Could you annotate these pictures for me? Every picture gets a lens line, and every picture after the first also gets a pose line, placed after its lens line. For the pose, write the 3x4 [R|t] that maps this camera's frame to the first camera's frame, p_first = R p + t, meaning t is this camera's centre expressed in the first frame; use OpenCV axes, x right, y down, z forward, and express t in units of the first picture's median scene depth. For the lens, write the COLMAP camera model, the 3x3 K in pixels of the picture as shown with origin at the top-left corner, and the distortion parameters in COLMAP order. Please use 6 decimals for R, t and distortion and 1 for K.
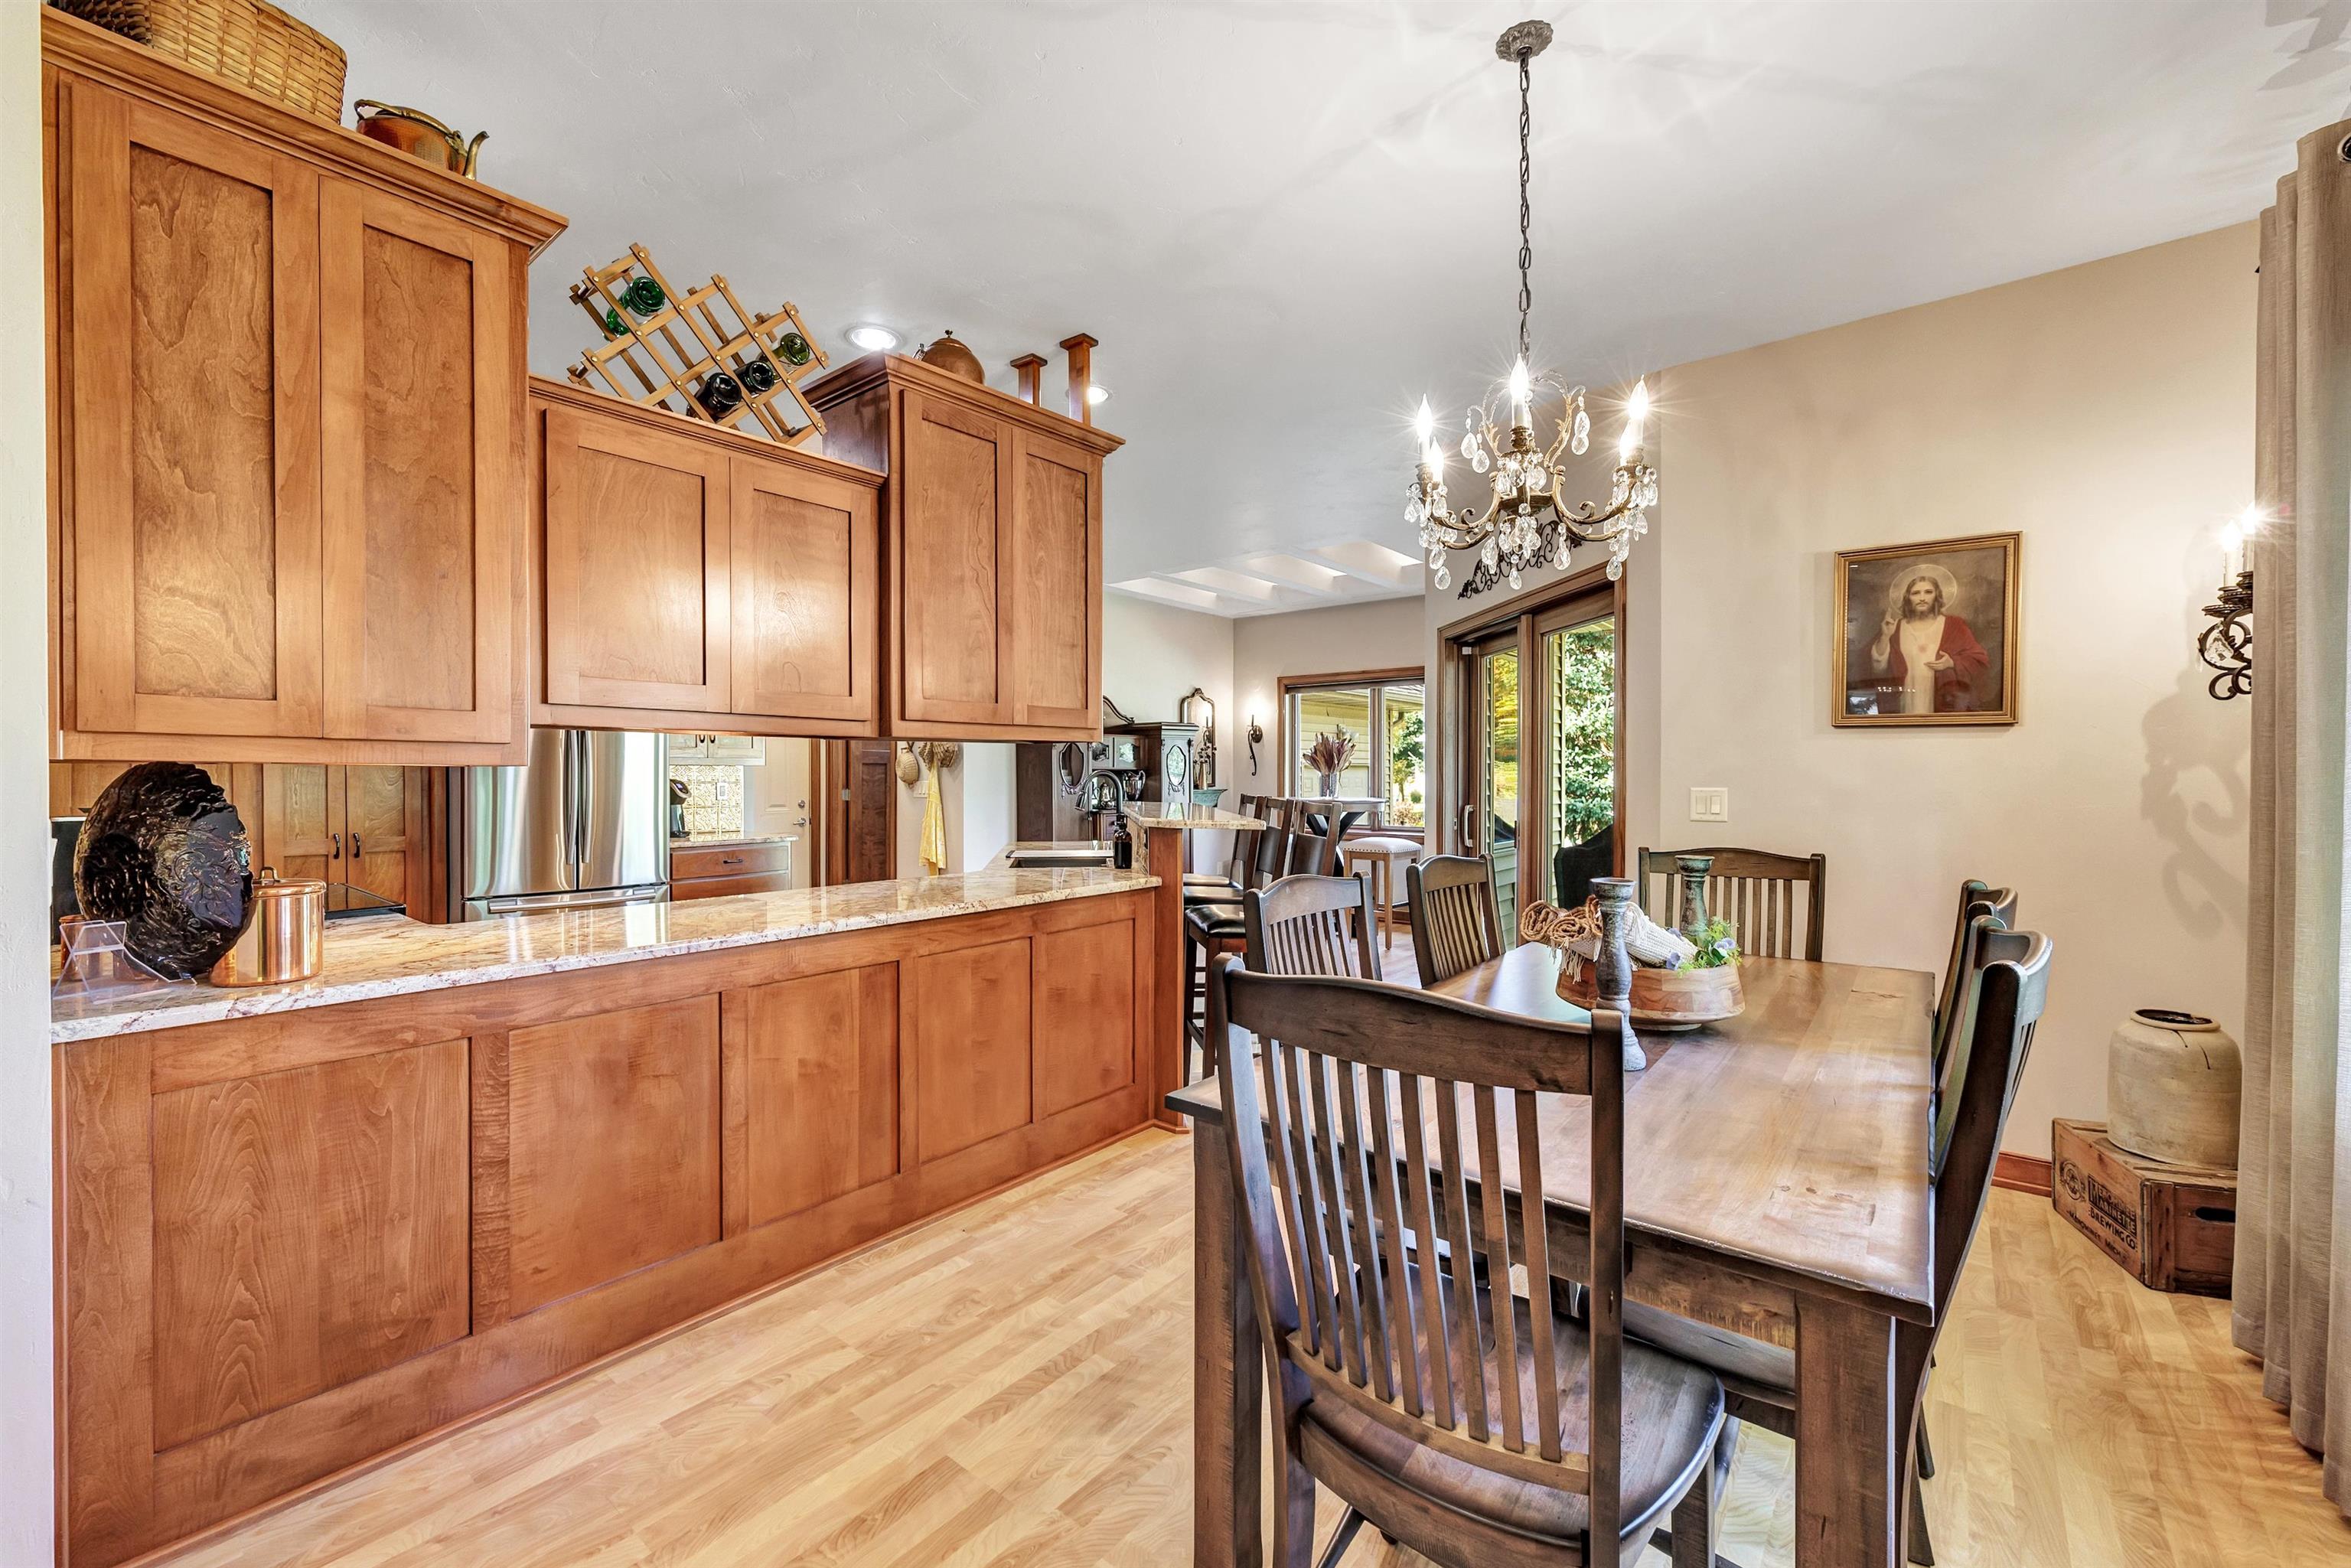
lens RADIAL K [[929.1, 0, 1190.4], [0, 929.1, 778.6], [0, 0, 1]] dist [0.006613, 0.000646]
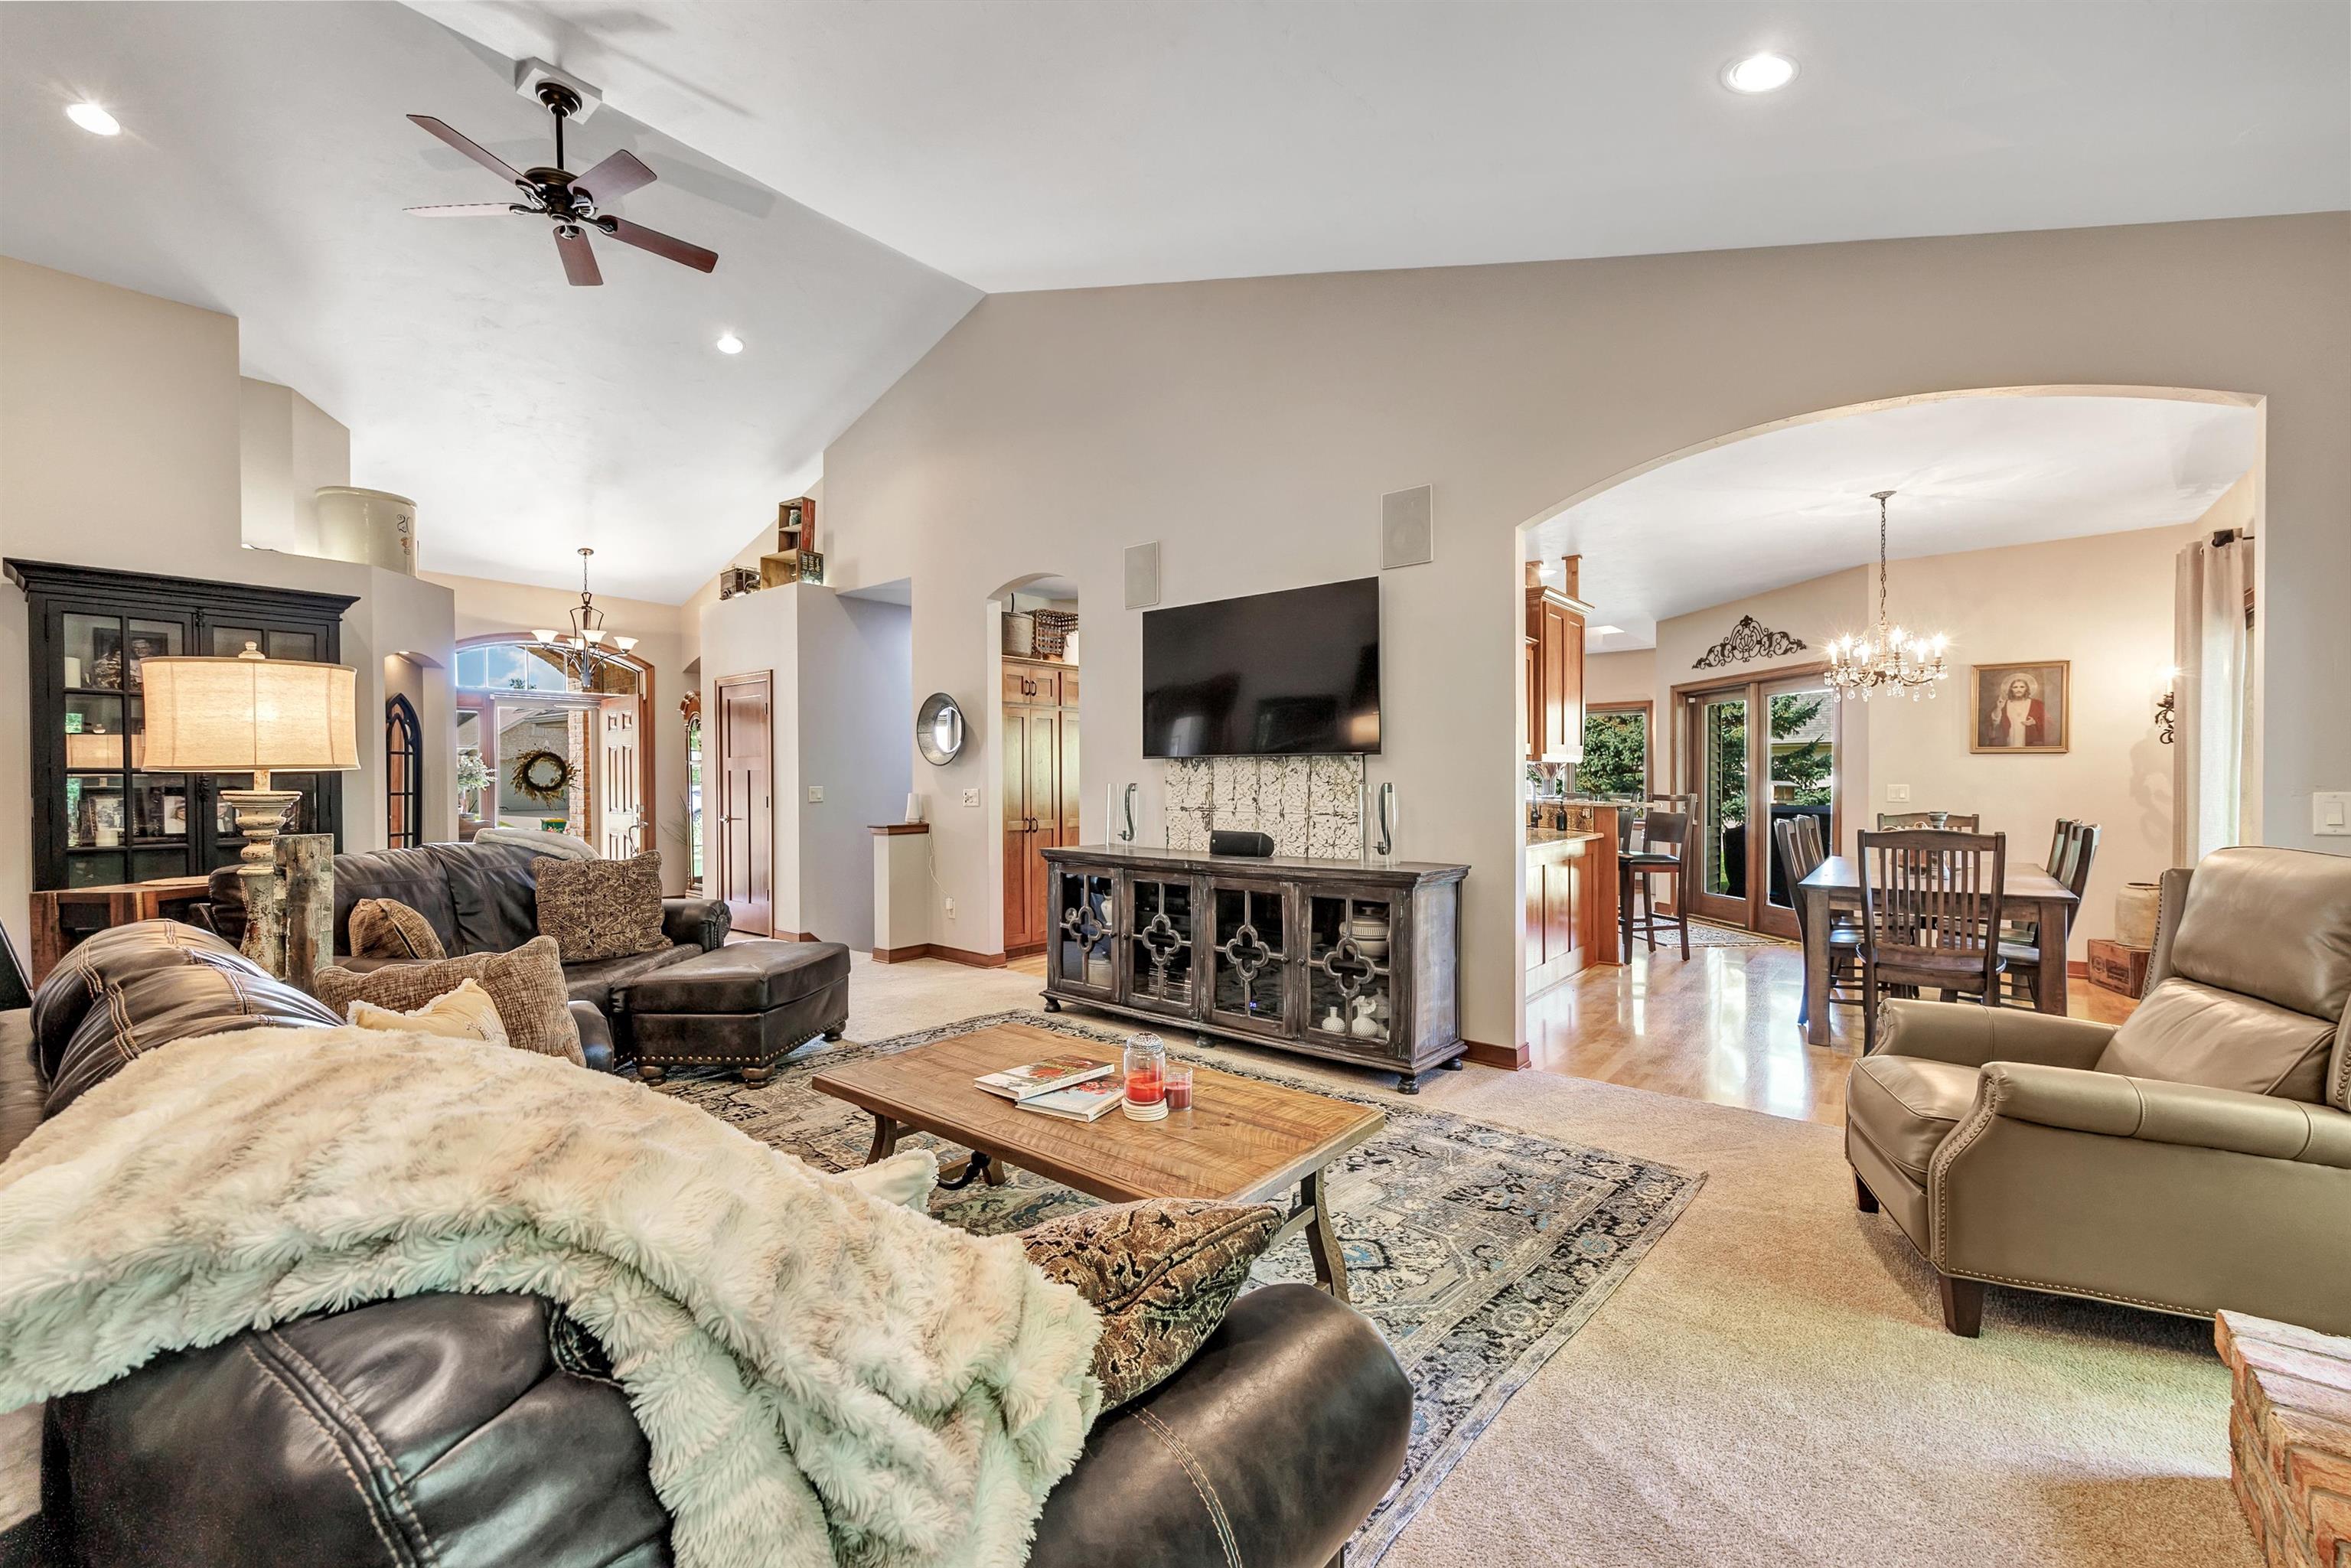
lens RADIAL K [[929.1, 0, 1159.0], [0, 929.1, 780.0], [0, 0, 1]] dist [0.006613, 0.000646]
pose [[0.999871, -0.006125, -0.014877, -1.095524], [0.006037, 0.999964, -0.005959, 0.002604], [0.014913, 0.005869, 0.999872, -1.097836]]
